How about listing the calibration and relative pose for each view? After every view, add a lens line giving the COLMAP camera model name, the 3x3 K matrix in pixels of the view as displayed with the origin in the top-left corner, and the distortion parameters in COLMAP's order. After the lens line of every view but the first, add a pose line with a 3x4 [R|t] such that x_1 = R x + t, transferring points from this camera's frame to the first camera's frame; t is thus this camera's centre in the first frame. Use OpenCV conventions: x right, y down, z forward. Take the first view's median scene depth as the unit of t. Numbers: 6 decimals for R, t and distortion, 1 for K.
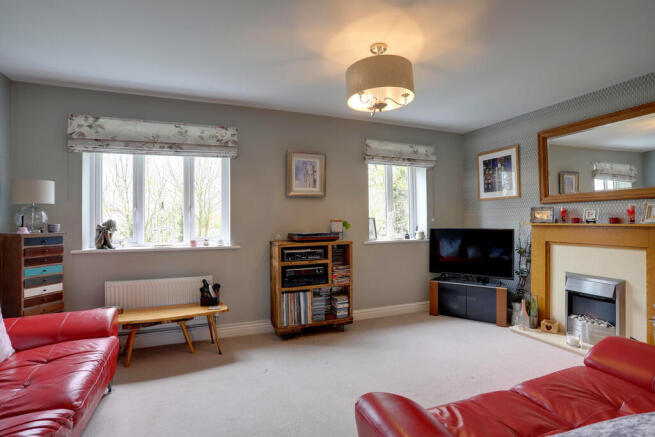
lens RADIAL K [[331.5, 0, 327.5], [0, 331.5, 218.5], [0, 0, 1]] dist [-0.001469, 0.000349]
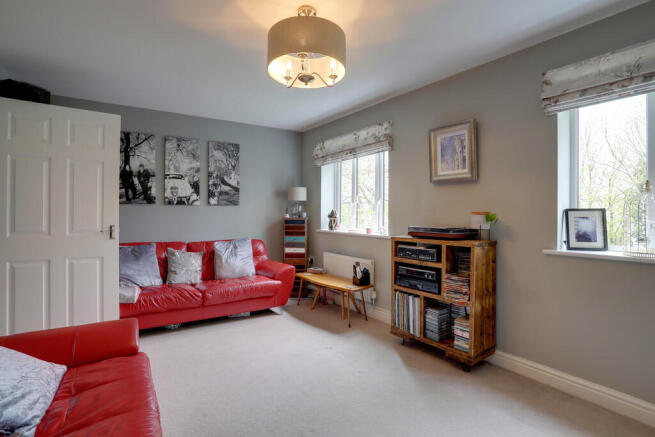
lens RADIAL K [[331.5, 0, 327.5], [0, 331.5, 218.5], [0, 0, 1]] dist [-0.001469, 0.000349]
pose [[0.246862, 0.023795, -0.968758, 0.678482], [-0.010155, 0.999707, 0.021968, 0.006991], [0.968997, 0.004415, 0.247032, 0.571149]]
